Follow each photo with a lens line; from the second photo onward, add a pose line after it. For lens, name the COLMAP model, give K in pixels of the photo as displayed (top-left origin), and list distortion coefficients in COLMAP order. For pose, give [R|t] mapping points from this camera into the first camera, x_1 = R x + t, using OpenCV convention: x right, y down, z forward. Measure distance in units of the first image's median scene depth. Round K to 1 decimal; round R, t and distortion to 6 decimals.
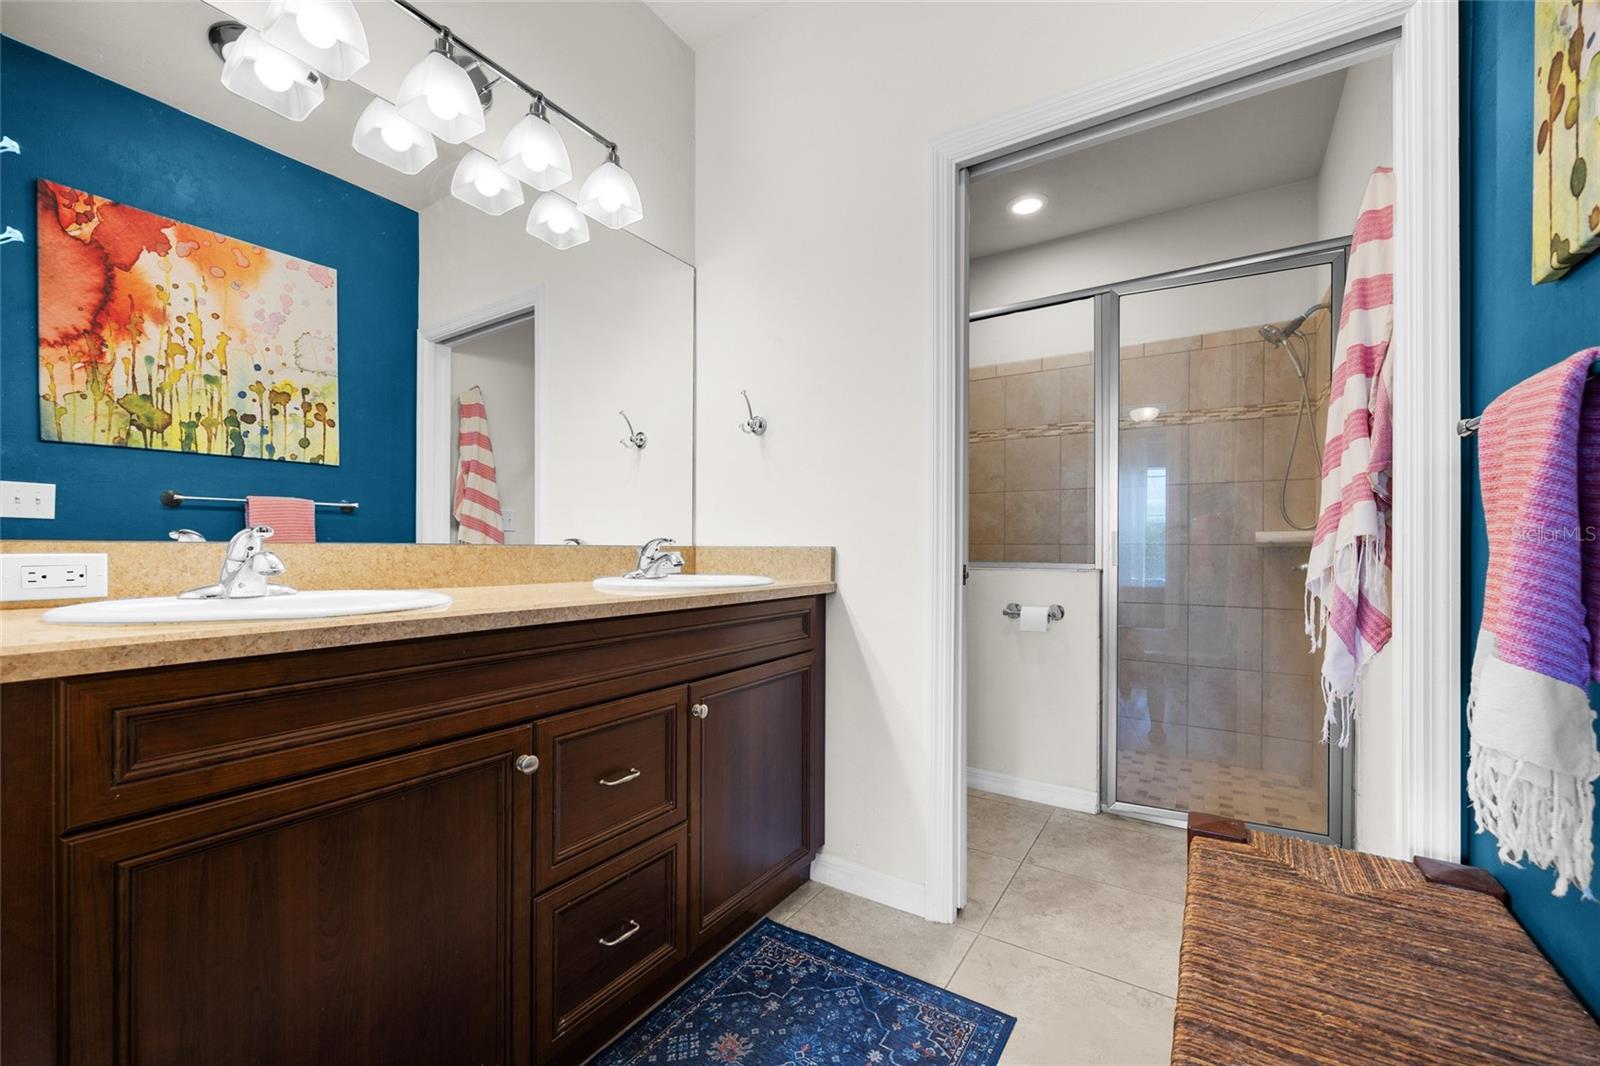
lens RADIAL K [[642.3, 0, 798.9], [0, 642.3, 545.9], [0, 0, 1]] dist [0.006257, 0.000301]
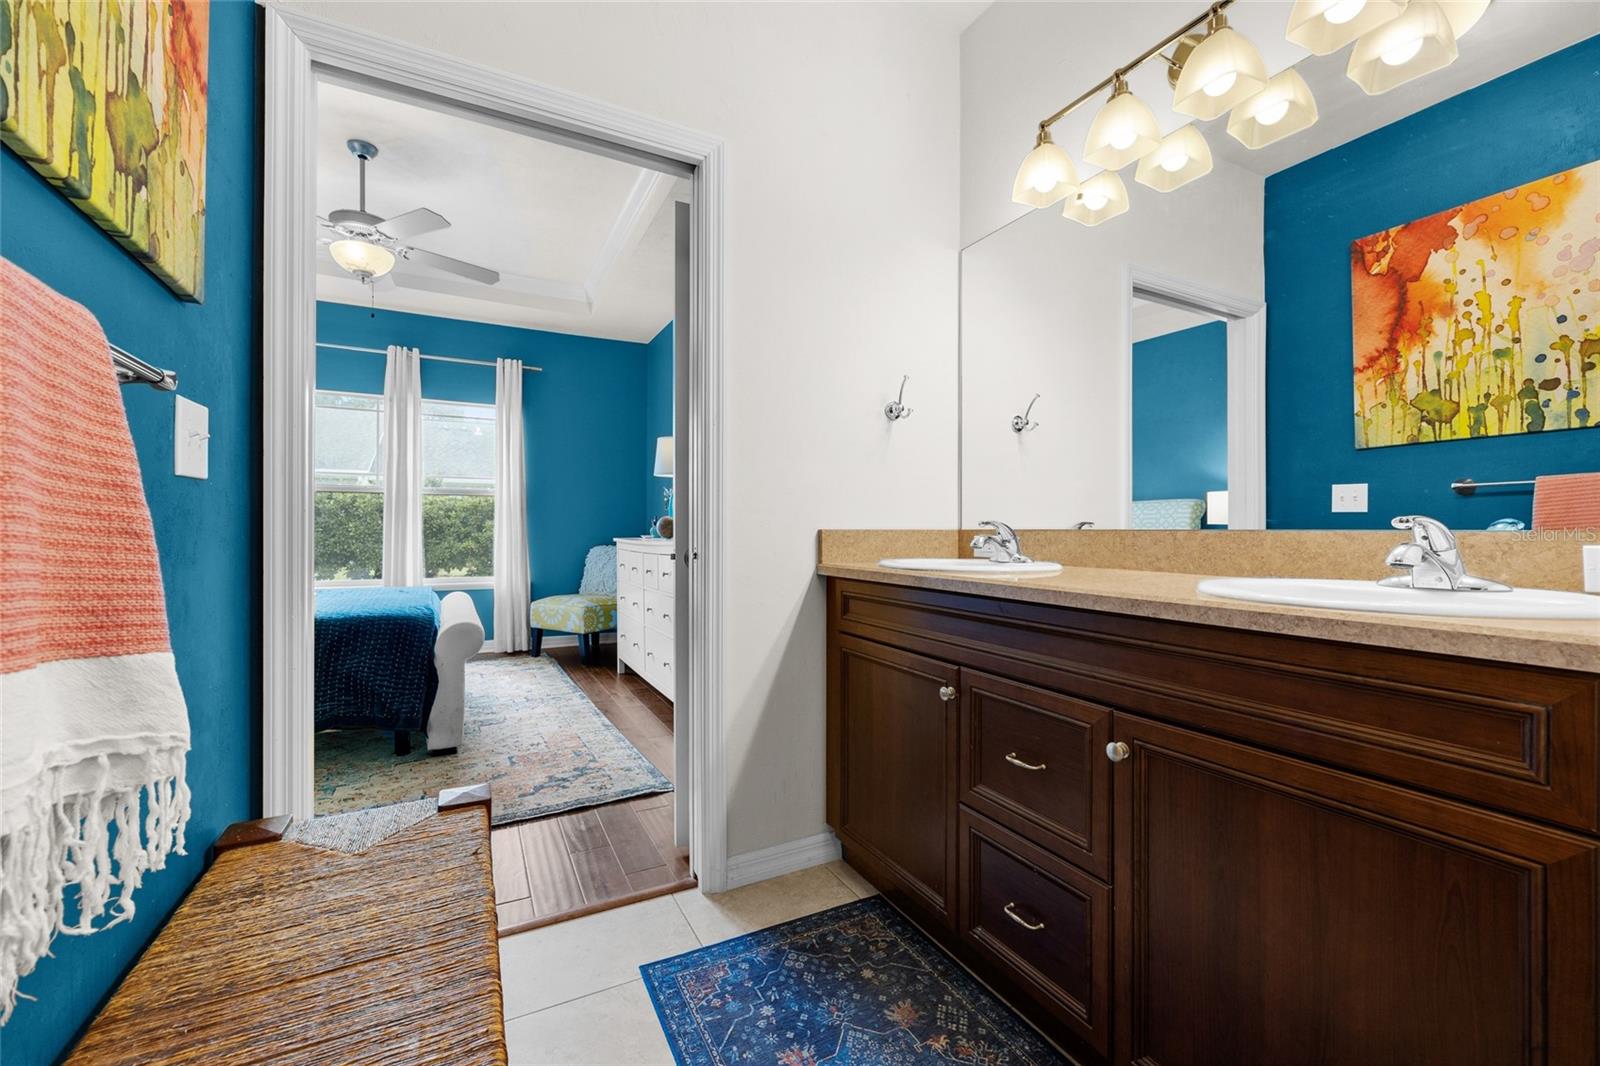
lens RADIAL K [[642.3, 0, 797.0], [0, 642.3, 529.1], [0, 0, 1]] dist [0.006257, 0.000301]
pose [[-0.479541, -0.007519, -0.877487, 0.401843], [-0.005700, 0.999969, -0.005453, 0.002663], [0.877501, 0.002387, -0.479569, 0.605211]]
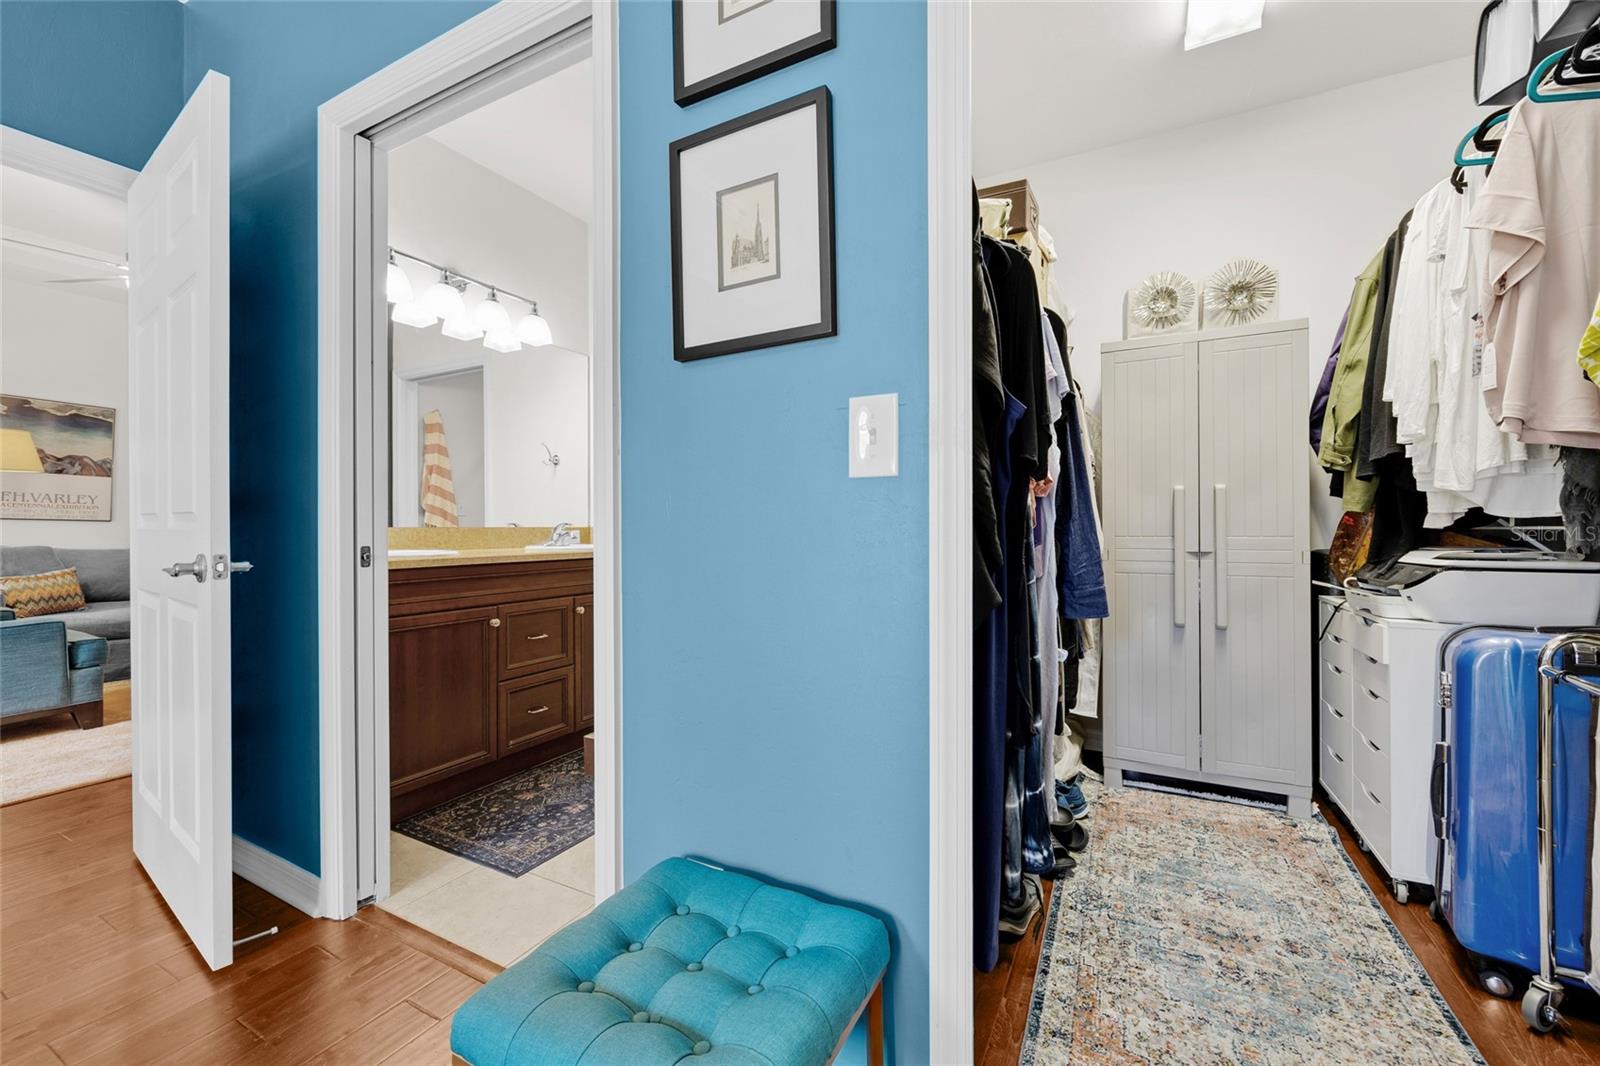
lens RADIAL K [[642.3, 0, 796.8], [0, 642.3, 527.1], [0, 0, 1]] dist [0.006257, 0.000301]
pose [[0.996298, -0.005467, 0.085796, 0.203754], [0.004980, 0.999970, 0.005880, -0.005945], [-0.085826, -0.005431, 0.996295, -0.614133]]
